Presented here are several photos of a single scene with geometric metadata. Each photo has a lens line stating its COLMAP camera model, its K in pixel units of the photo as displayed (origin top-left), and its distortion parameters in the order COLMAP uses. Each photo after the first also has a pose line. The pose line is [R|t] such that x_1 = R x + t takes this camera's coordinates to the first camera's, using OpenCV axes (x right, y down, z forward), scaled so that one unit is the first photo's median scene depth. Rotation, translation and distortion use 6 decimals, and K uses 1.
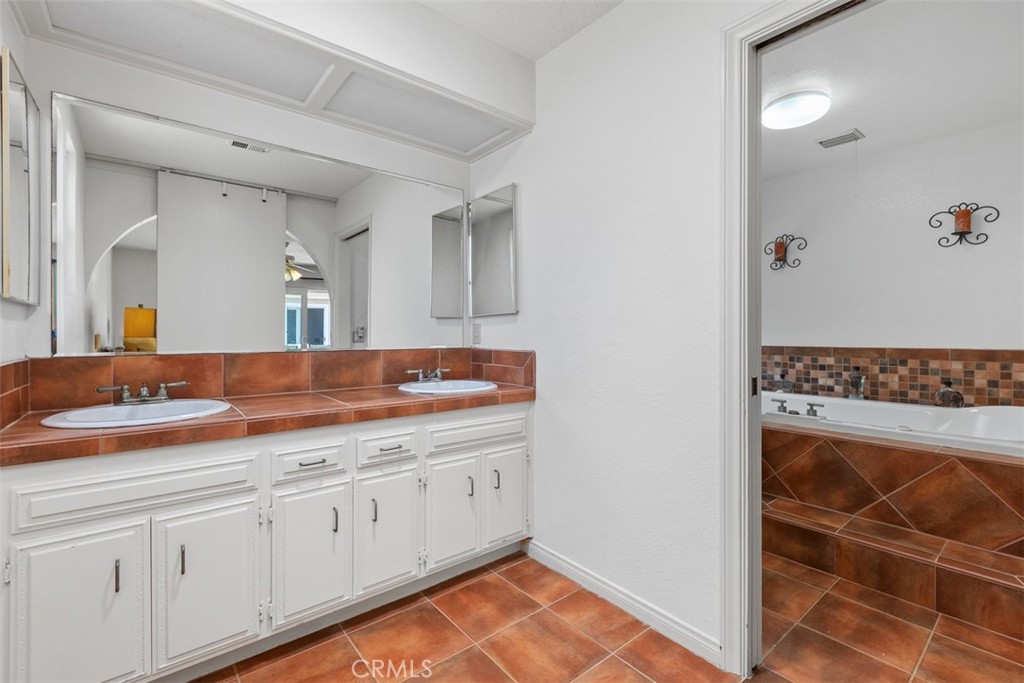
lens RADIAL K [[454.1, 0, 513.3], [0, 454.1, 338.0], [0, 0, 1]] dist [0.002357, -0.001811]
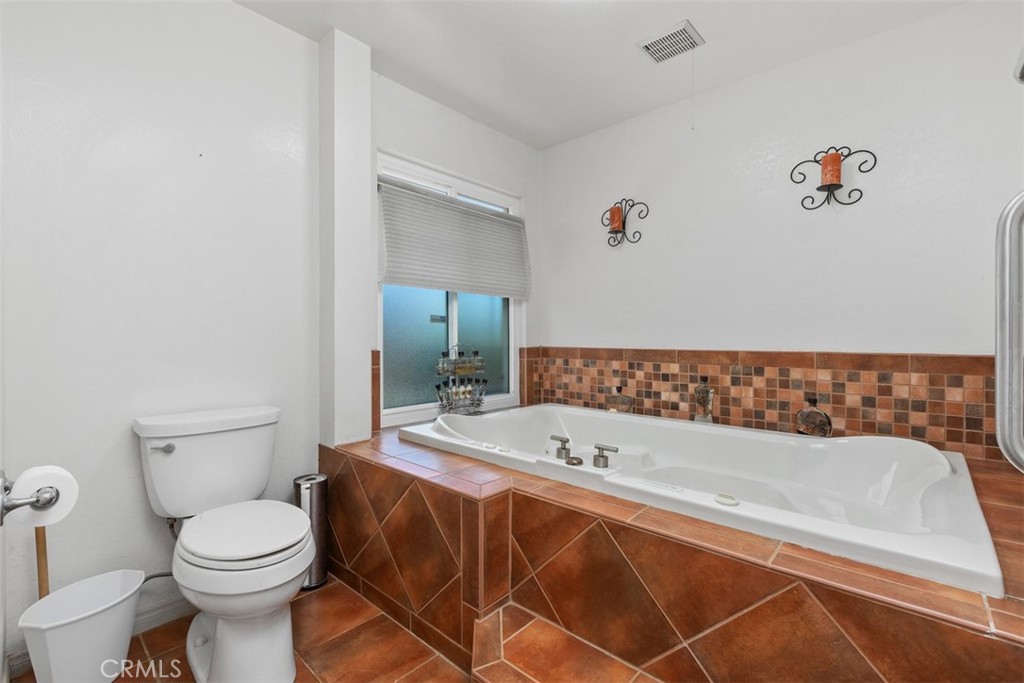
lens RADIAL K [[454.1, 0, 510.3], [0, 454.1, 340.4], [0, 0, 1]] dist [0.002357, -0.001811]
pose [[0.989027, 0.000824, 0.147730, 0.382392], [-0.000769, 1.000000, -0.000434, 0.006455], [-0.147730, 0.000315, 0.989028, 0.365959]]
